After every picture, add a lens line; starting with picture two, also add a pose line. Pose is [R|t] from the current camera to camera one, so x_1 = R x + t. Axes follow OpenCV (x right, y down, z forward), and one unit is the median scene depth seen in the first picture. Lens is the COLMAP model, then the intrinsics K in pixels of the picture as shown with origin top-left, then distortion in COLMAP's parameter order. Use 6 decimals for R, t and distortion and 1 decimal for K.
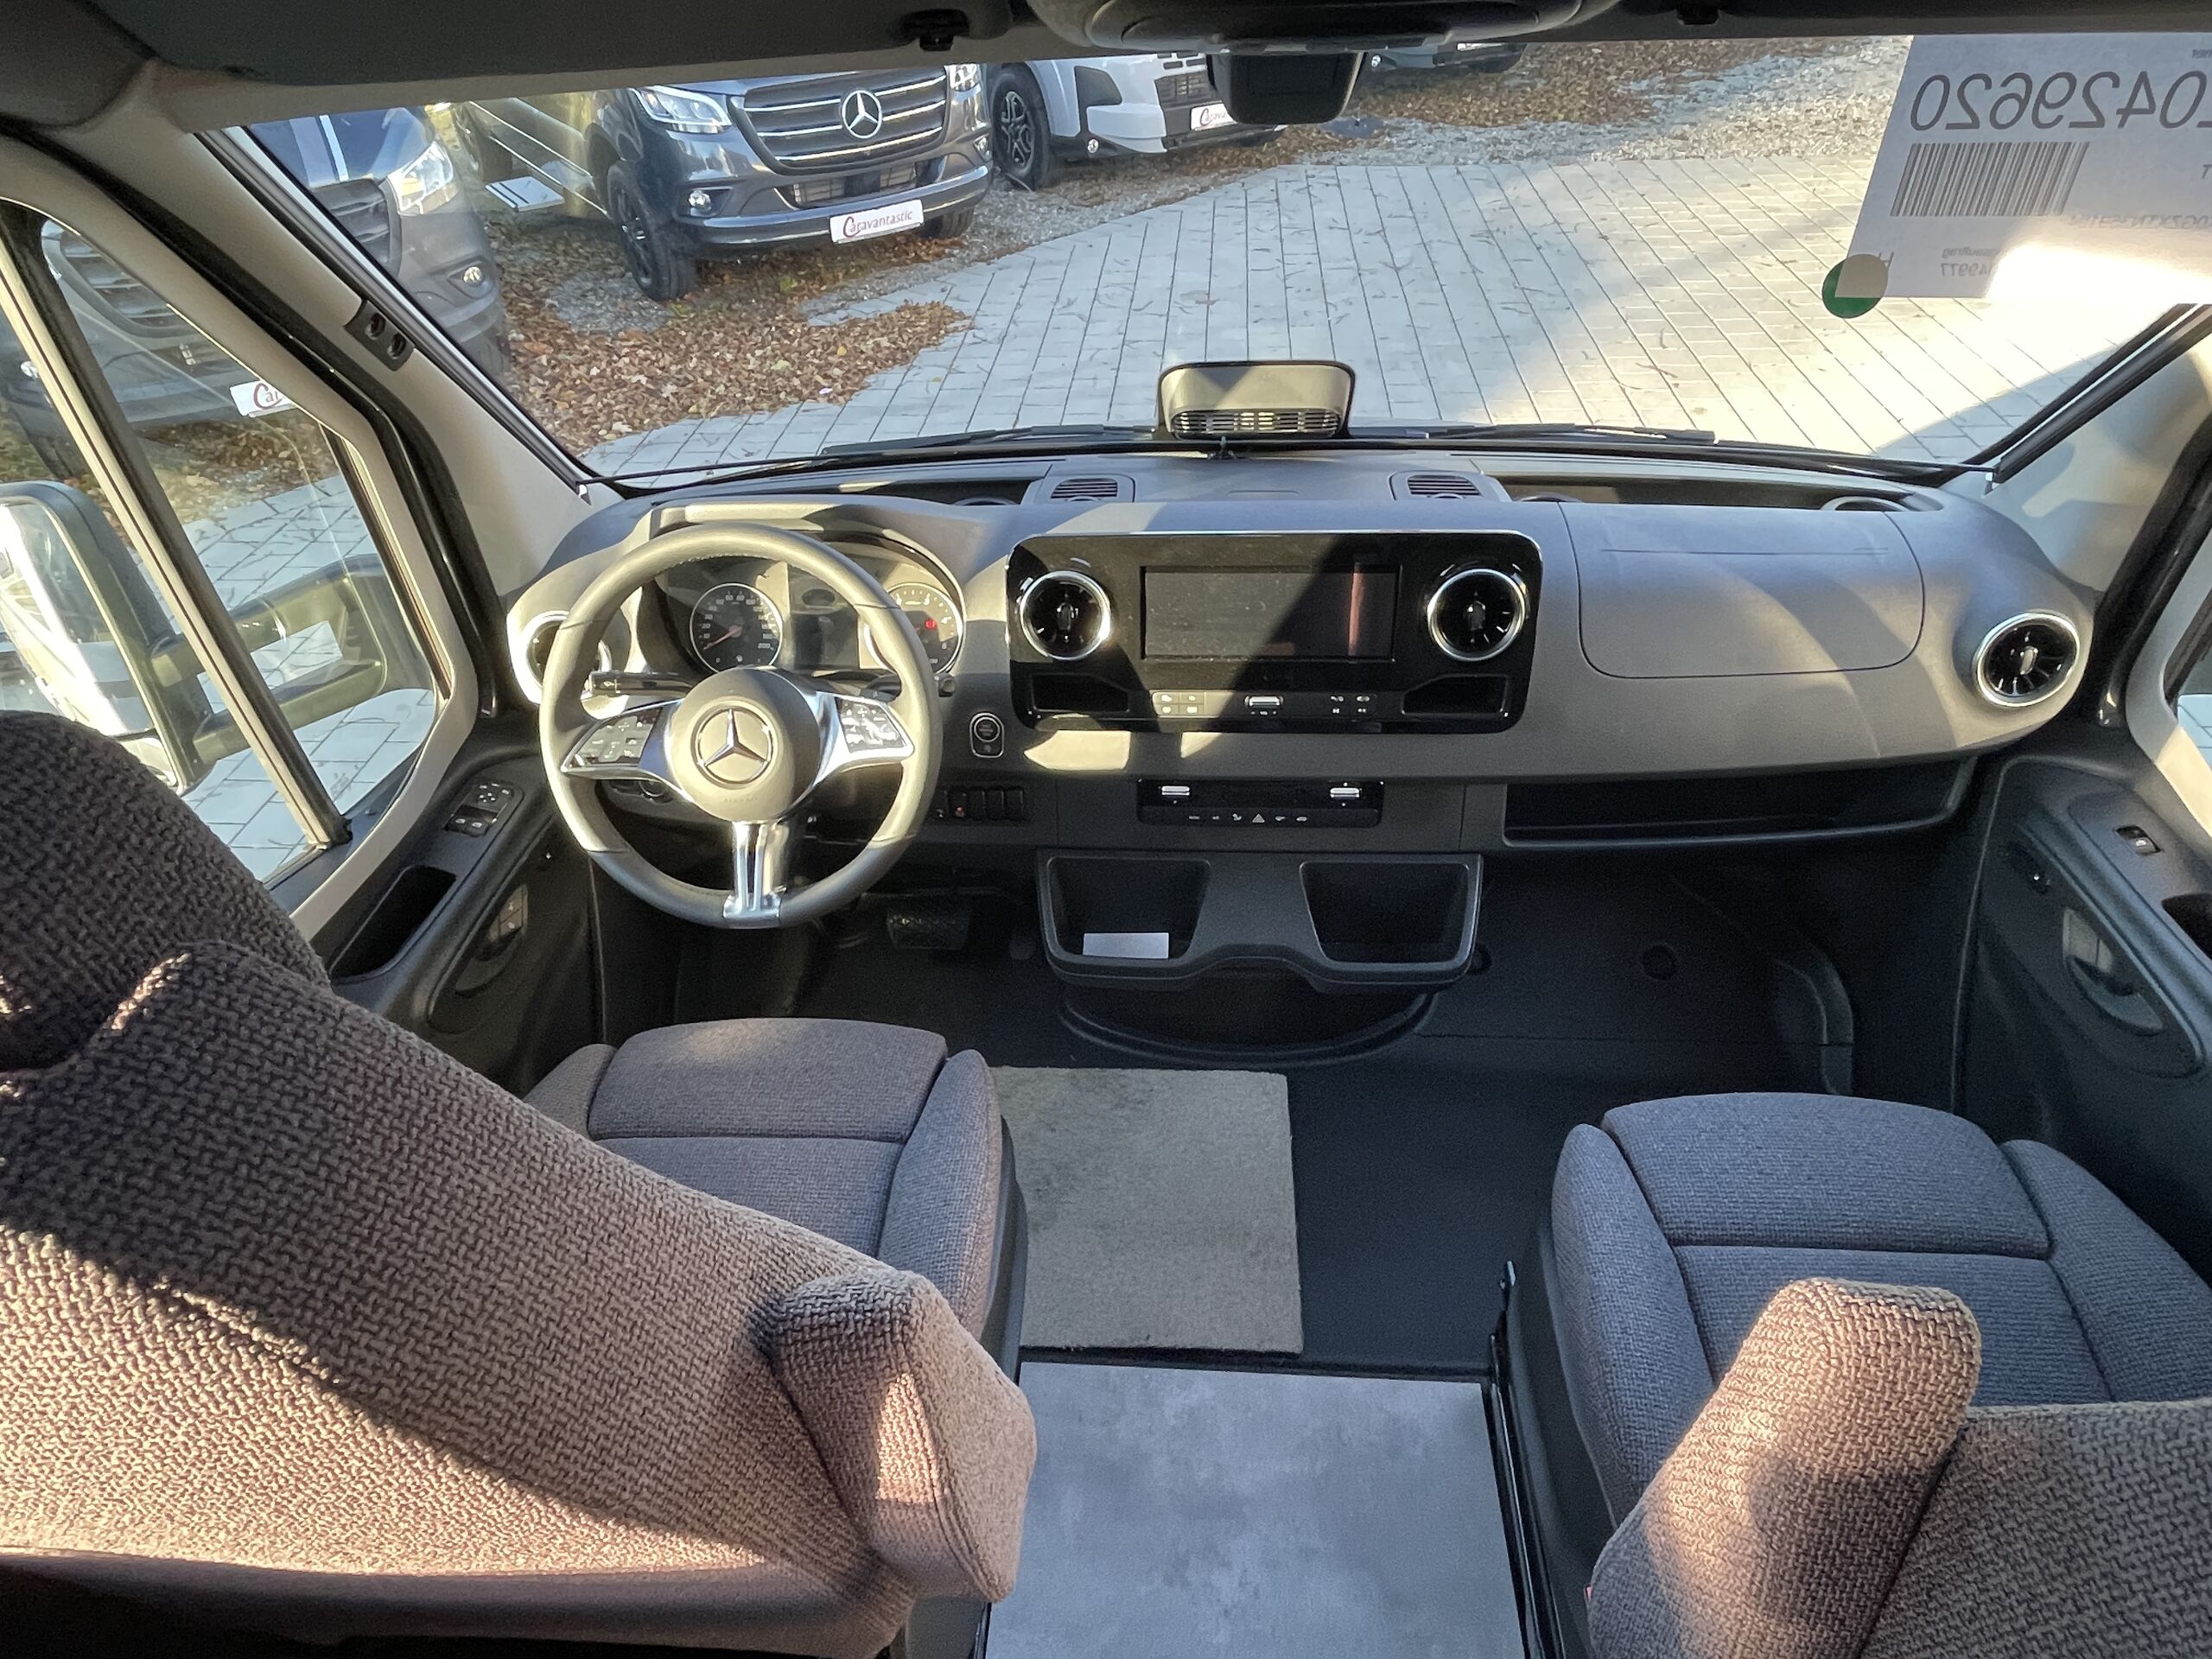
lens RADIAL K [[1279.1, 0, 1103.3], [0, 1279.1, 840.3], [0, 0, 1]] dist [-0.005516, -0.002430]
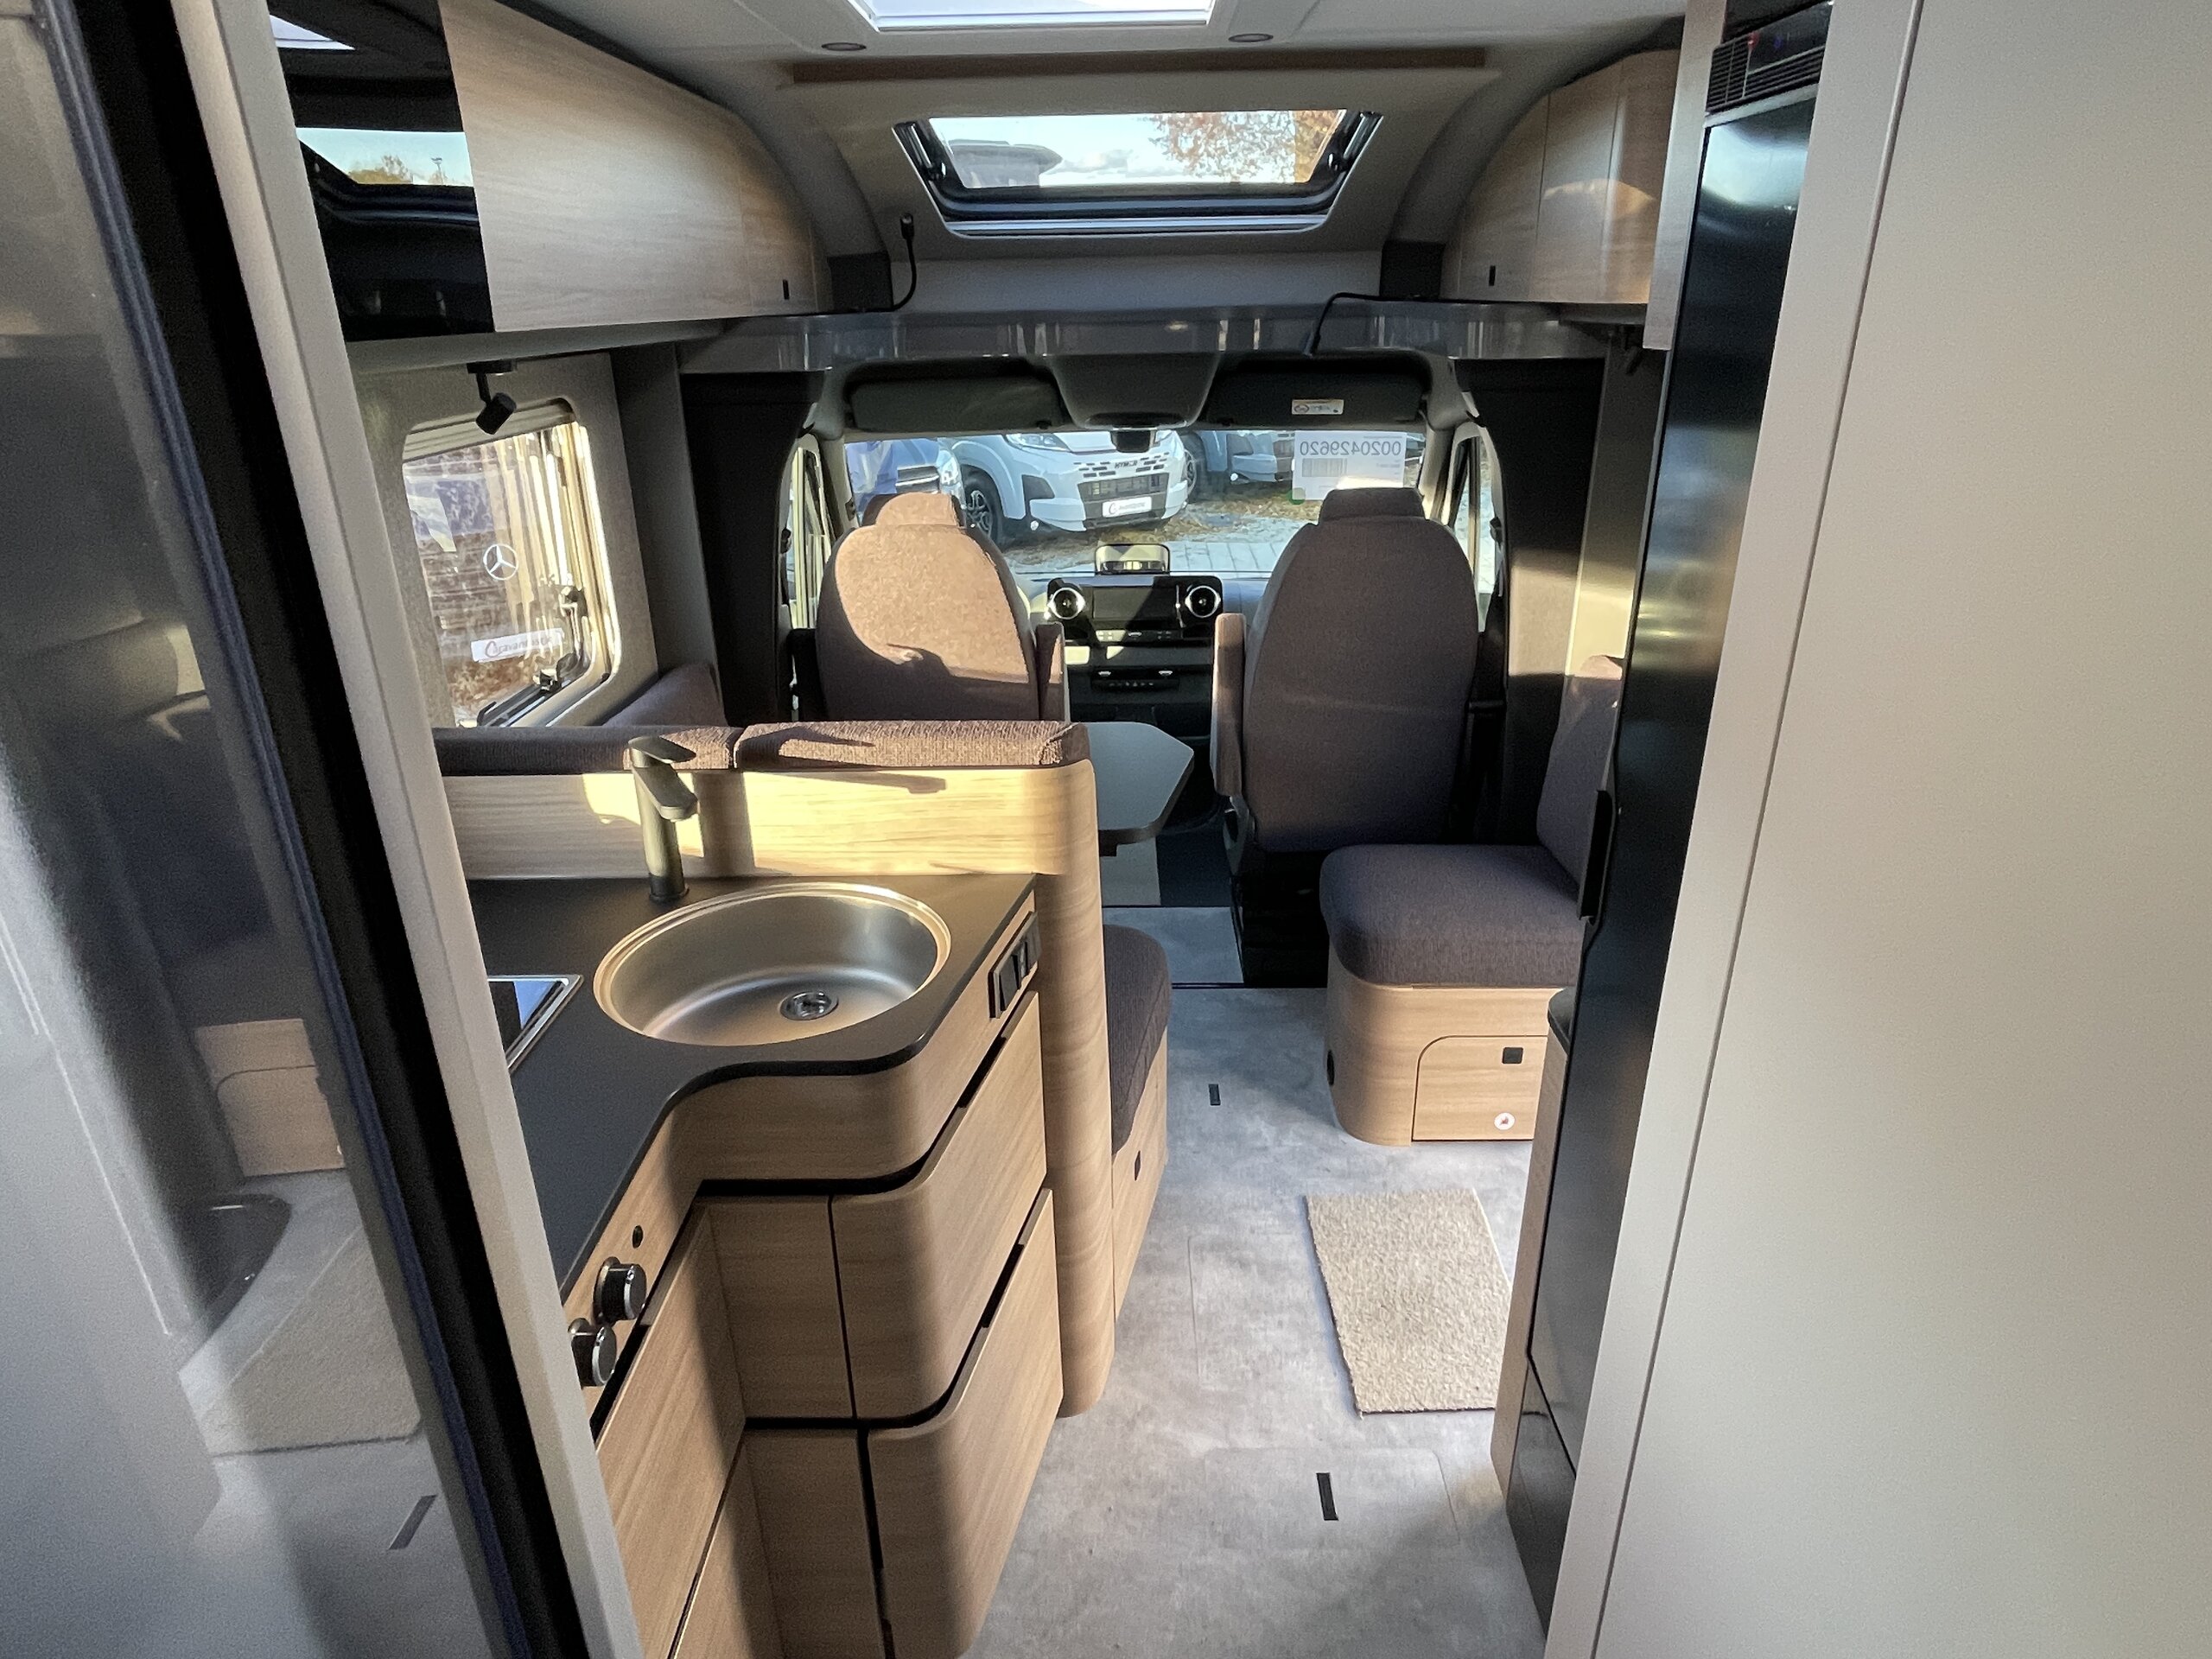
lens RADIAL K [[1279.1, 0, 1103.3], [0, 1279.1, 840.3], [0, 0, 1]] dist [-0.005516, -0.002430]
pose [[0.997978, 0.000979, 0.063546, -0.107373], [0.016676, 0.960815, -0.276689, 0.932746], [-0.061327, 0.277190, 0.958856, -1.342648]]
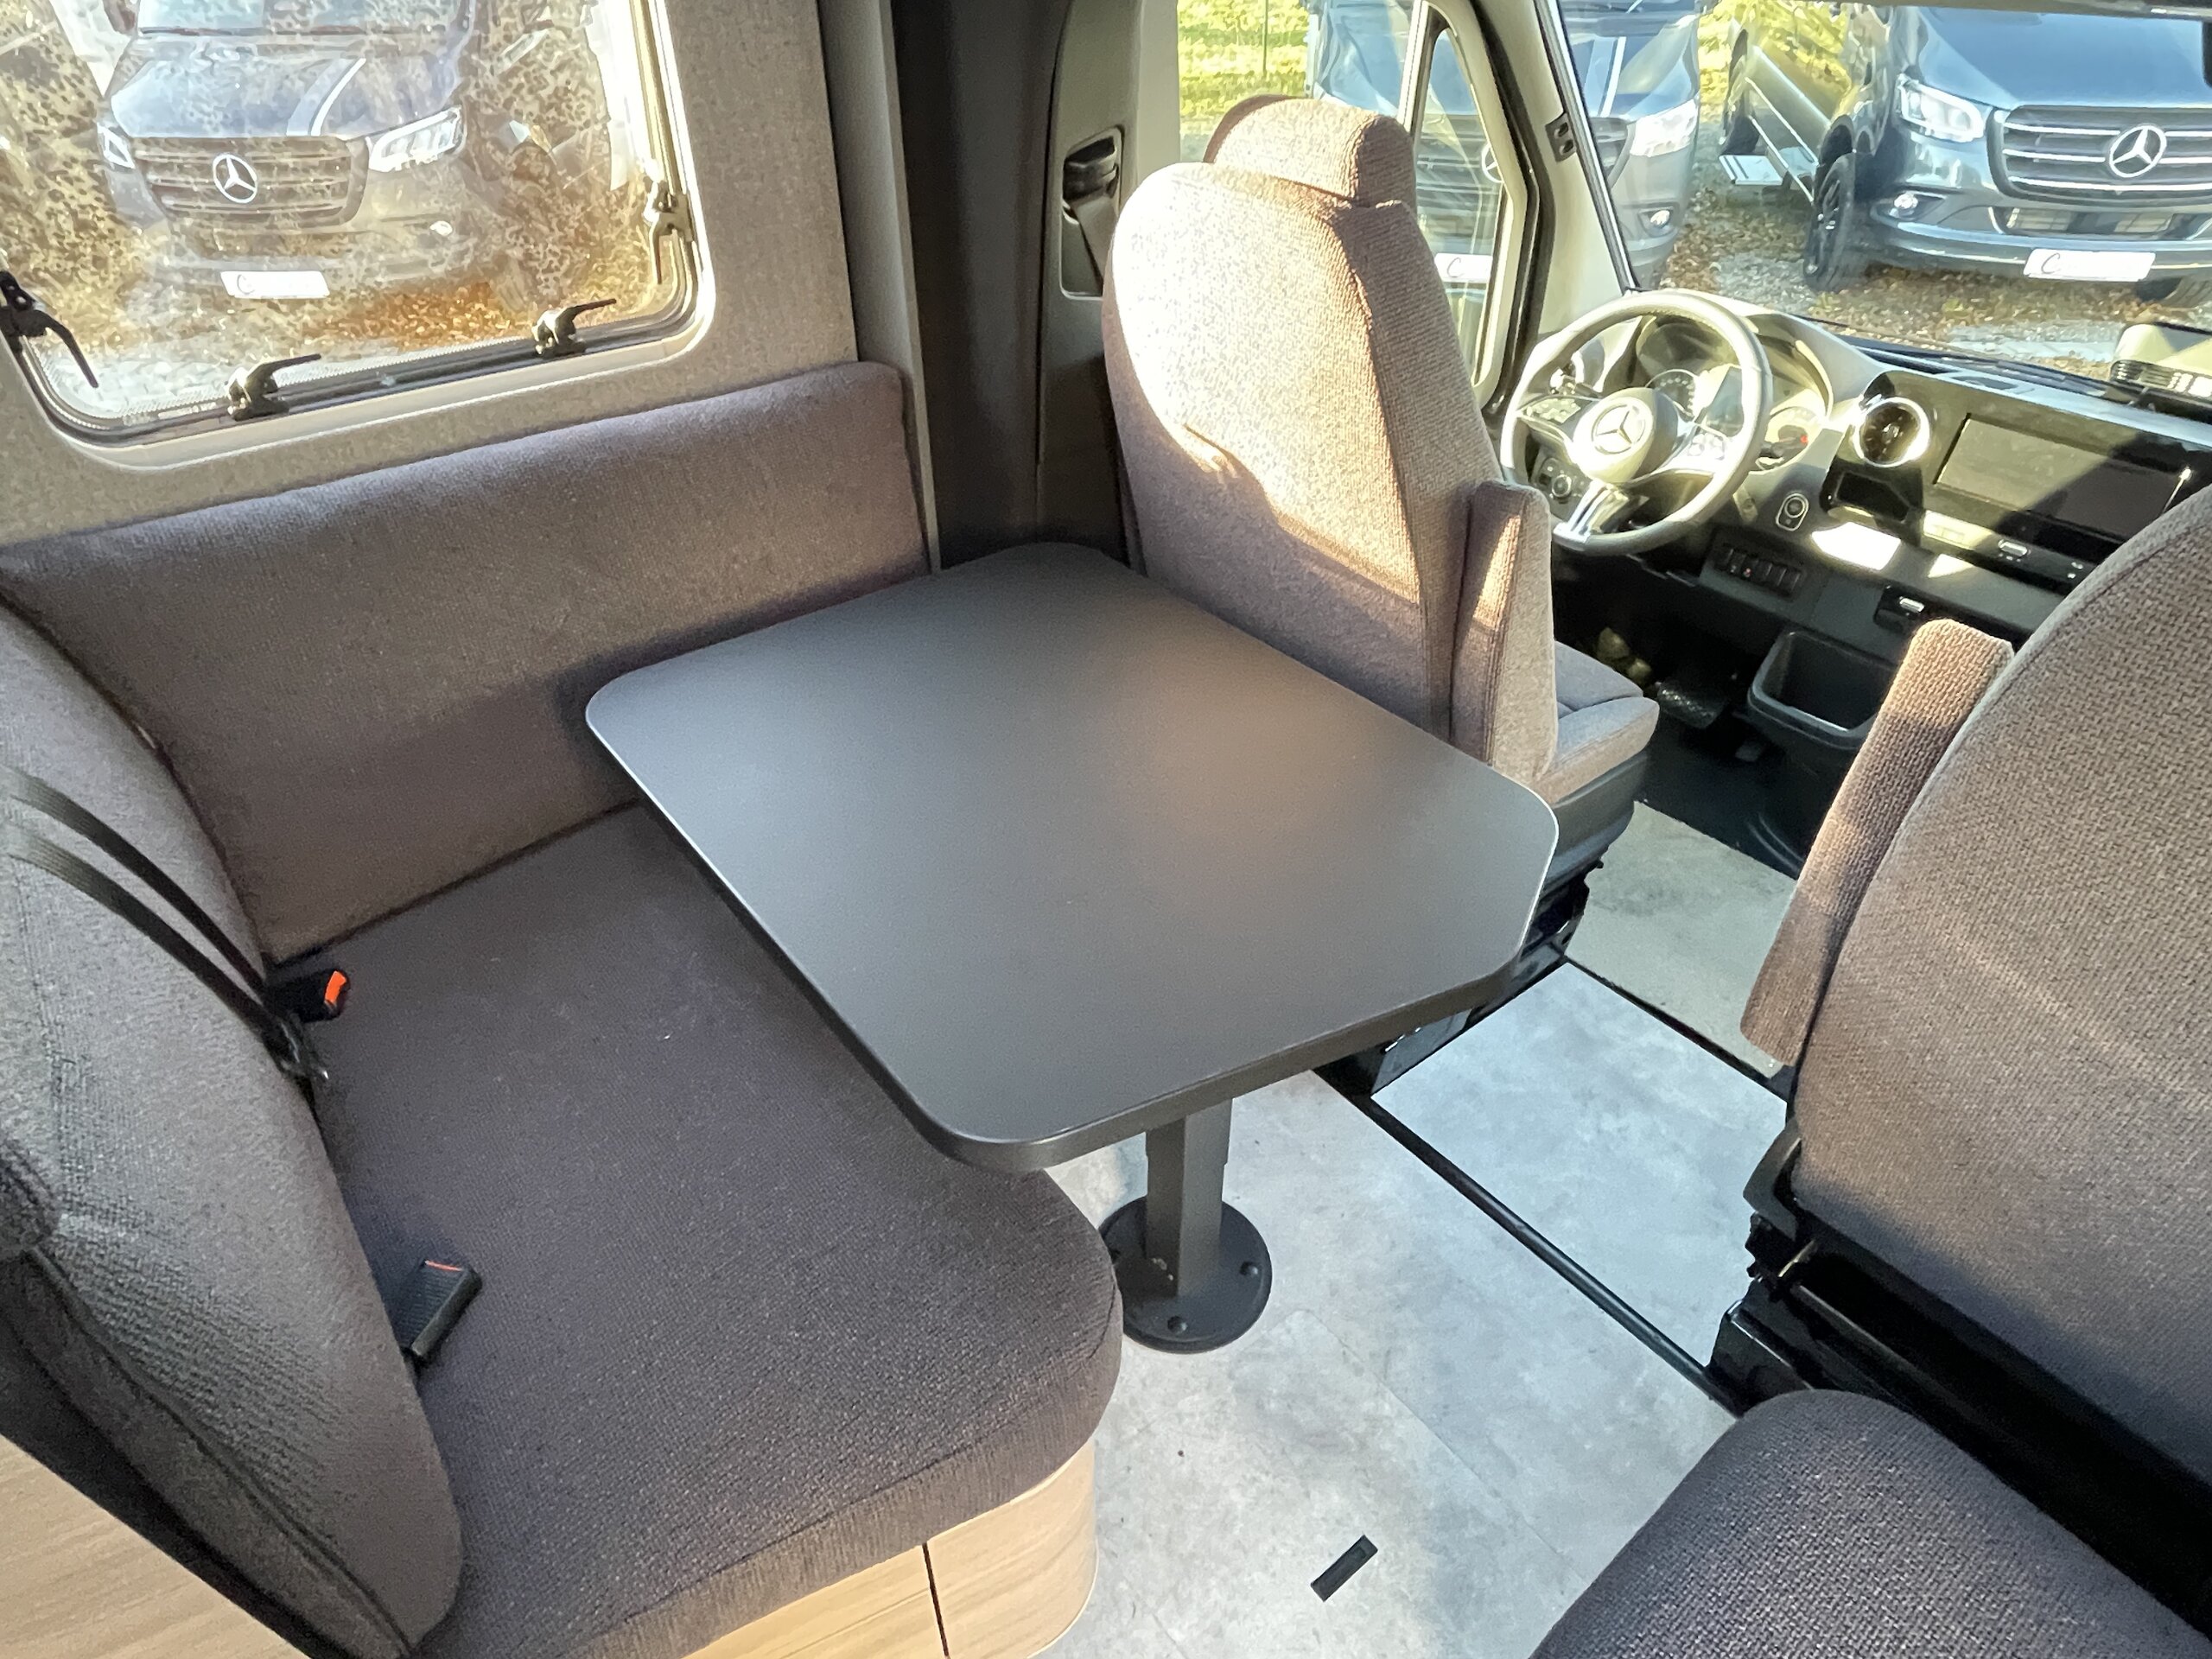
lens RADIAL K [[1303.9, 0, 1113.9], [0, 1303.9, 836.0], [0, 0, 1]] dist [-0.016639, 0.011293]
pose [[0.673946, 0.477019, -0.564136, 0.315214], [-0.481863, 0.862648, 0.153774, 0.302051], [0.560004, 0.168200, 0.811236, -0.401643]]
